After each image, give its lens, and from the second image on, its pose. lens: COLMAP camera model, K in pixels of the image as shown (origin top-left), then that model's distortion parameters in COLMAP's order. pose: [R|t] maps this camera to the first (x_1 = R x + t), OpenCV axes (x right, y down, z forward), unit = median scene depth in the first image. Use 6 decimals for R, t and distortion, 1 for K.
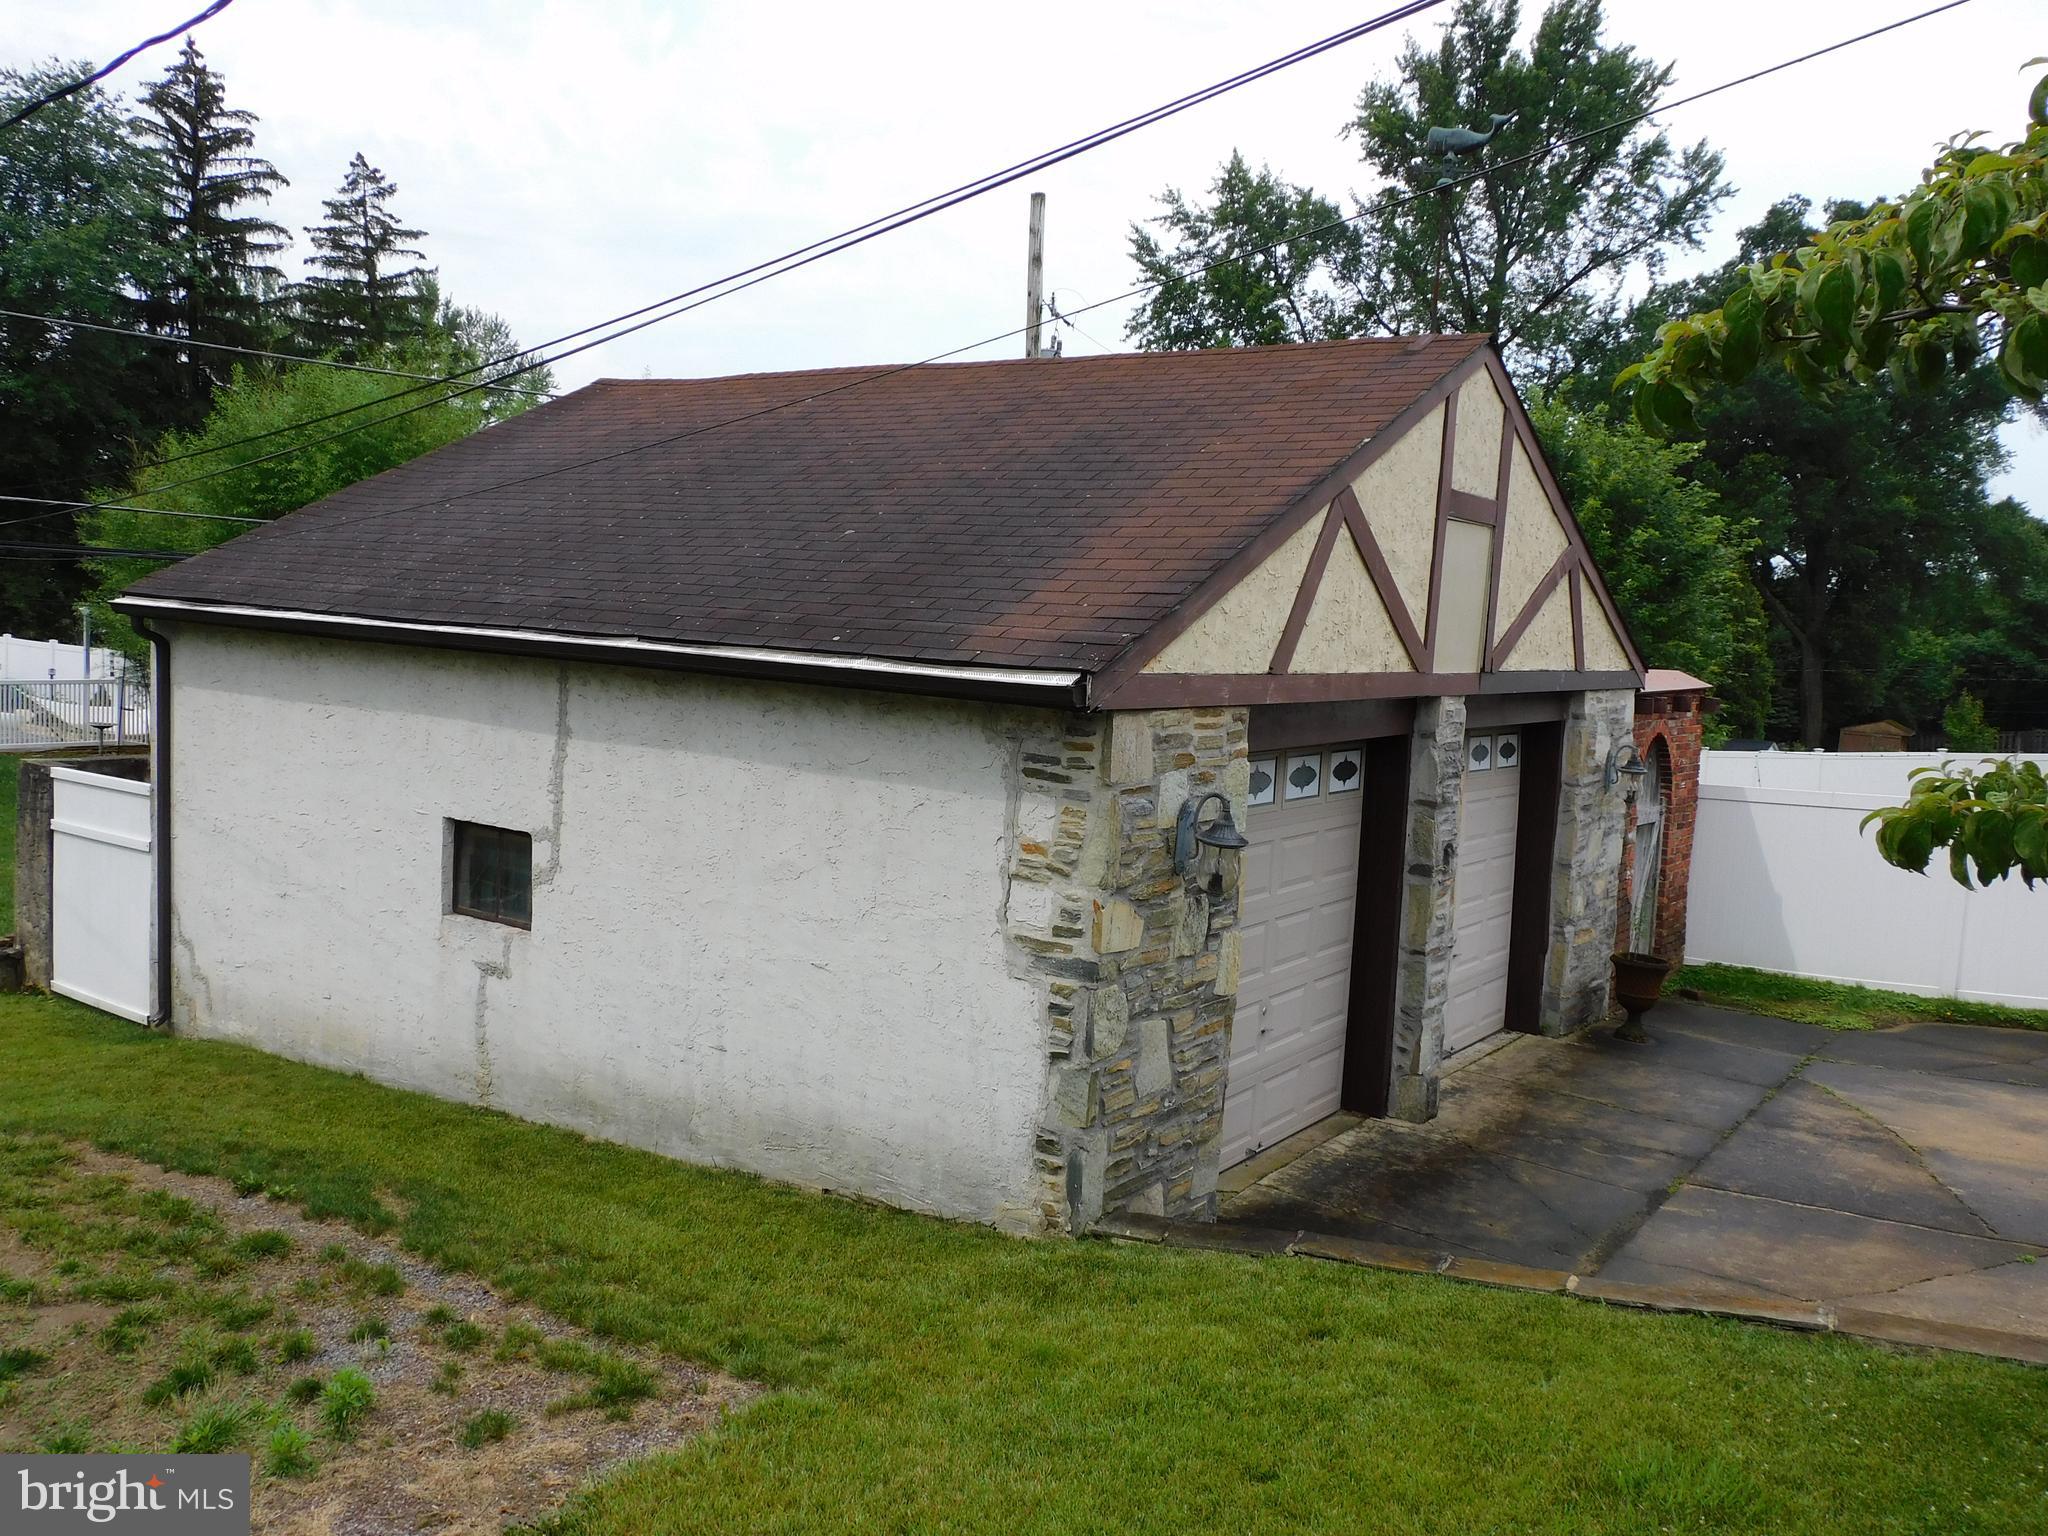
lens RADIAL K [[1598.4, 0, 1026.4], [0, 1598.4, 766.0], [0, 0, 1]] dist [-0.007775, -0.017578]
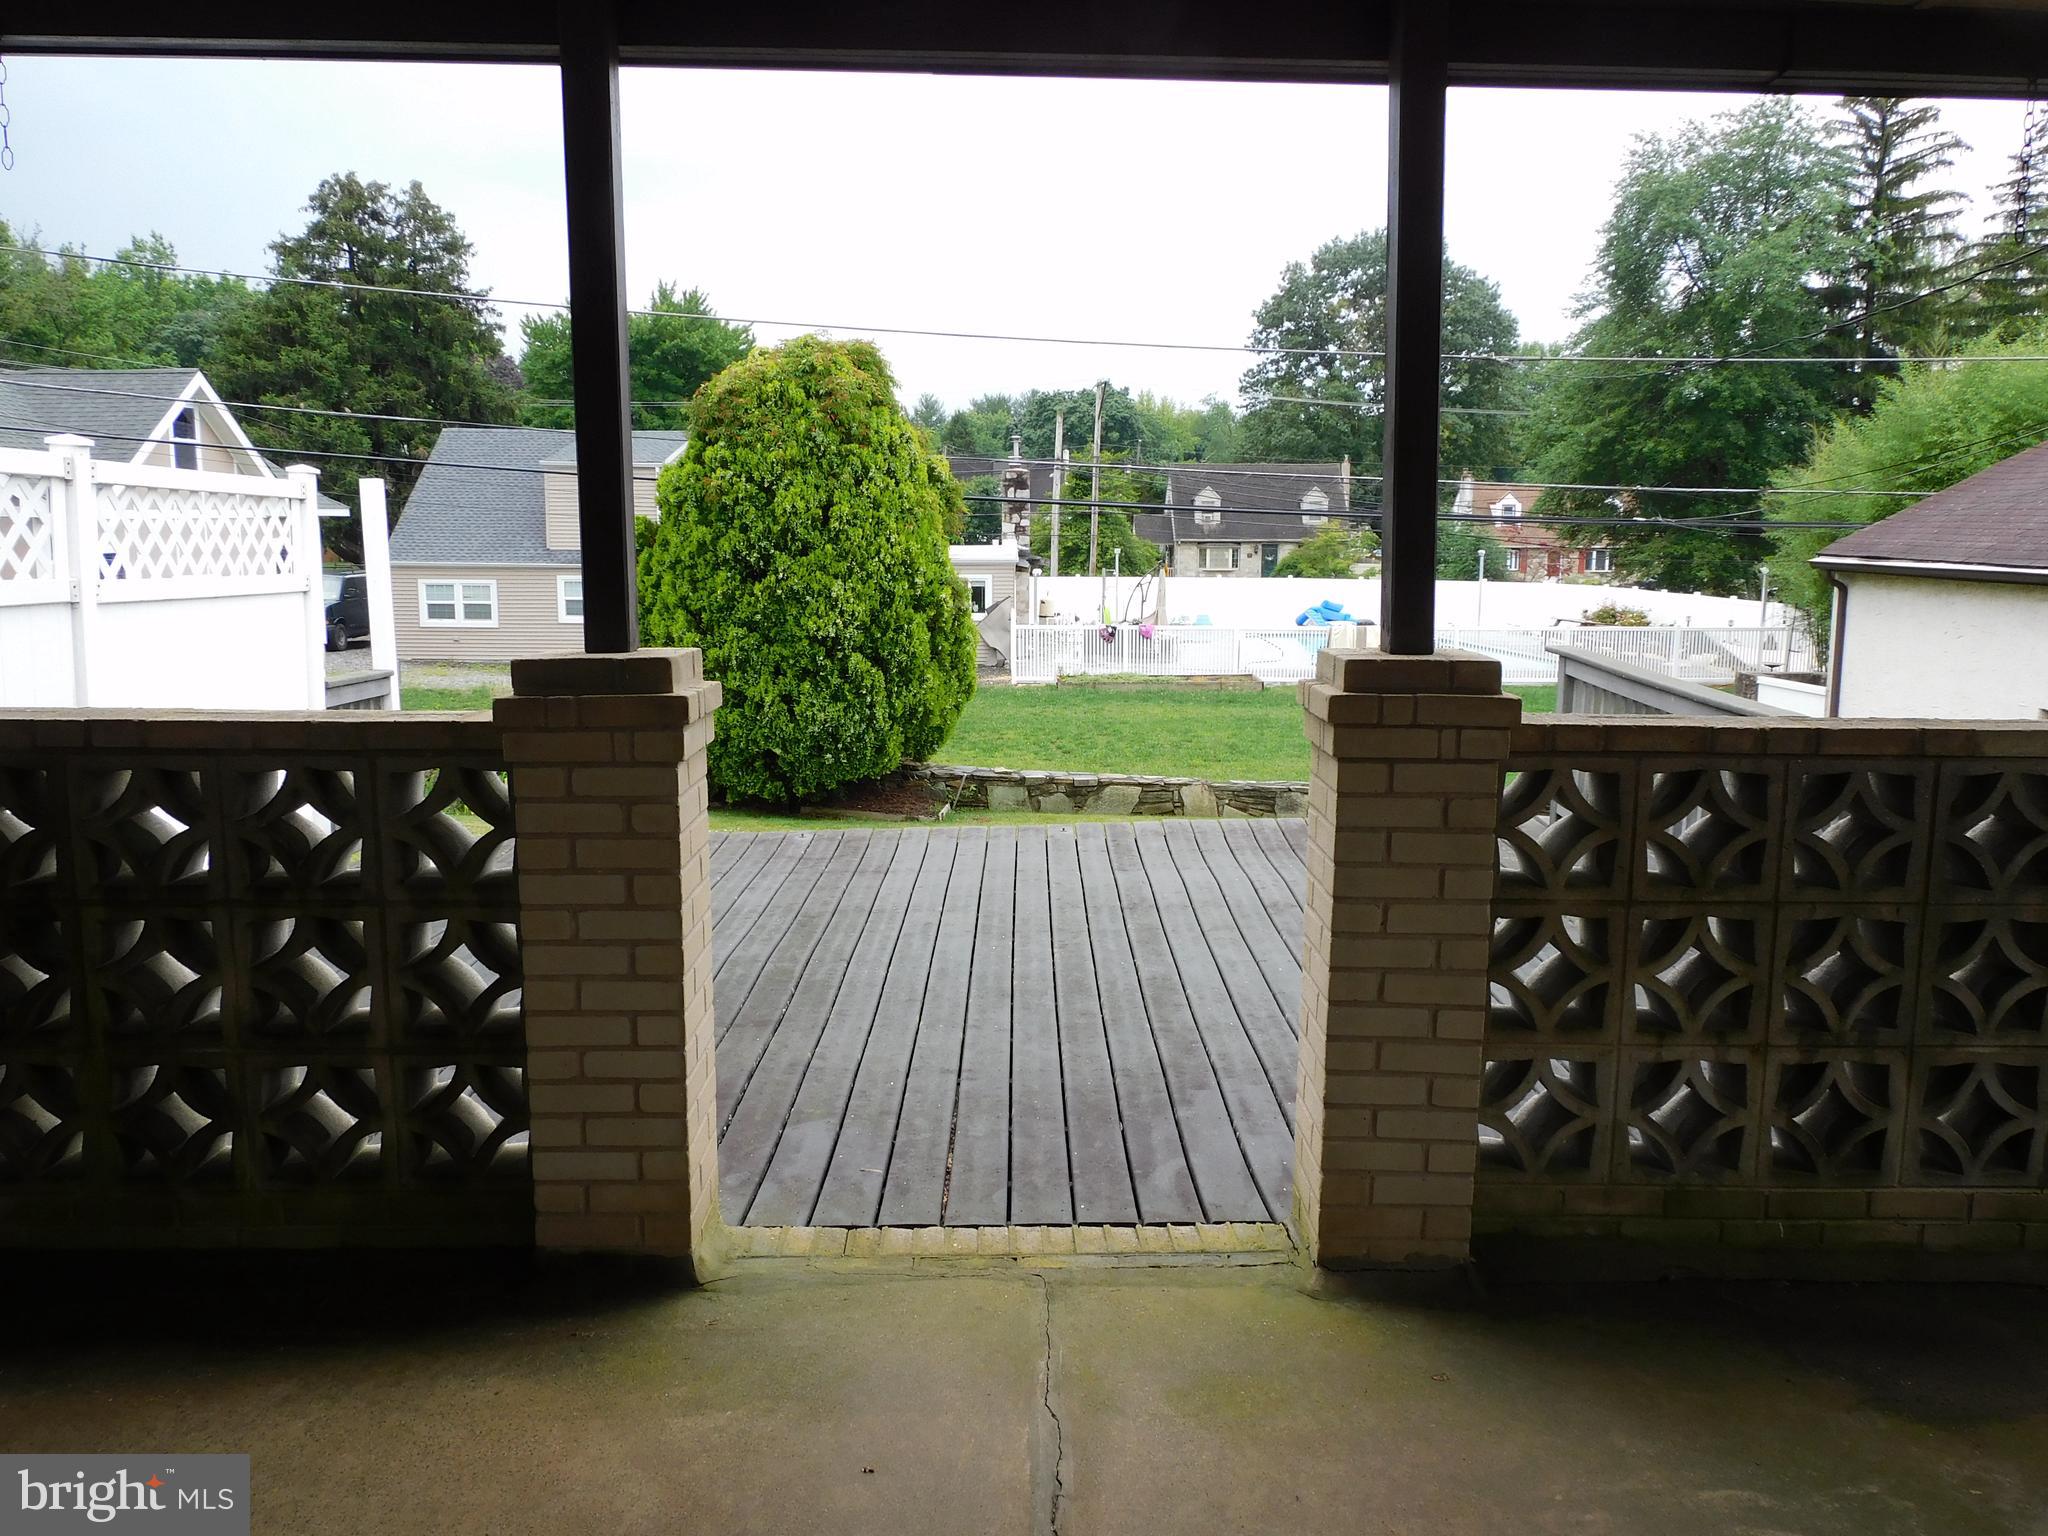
lens RADIAL K [[1598.4, 0, 1028.4], [0, 1598.4, 777.1], [0, 0, 1]] dist [-0.007775, -0.017578]
pose [[0.581159, 0.078515, -0.809994, 0.045093], [-0.053024, 0.996873, 0.058586, 0.010171], [0.812061, 0.008902, 0.583505, -0.094014]]
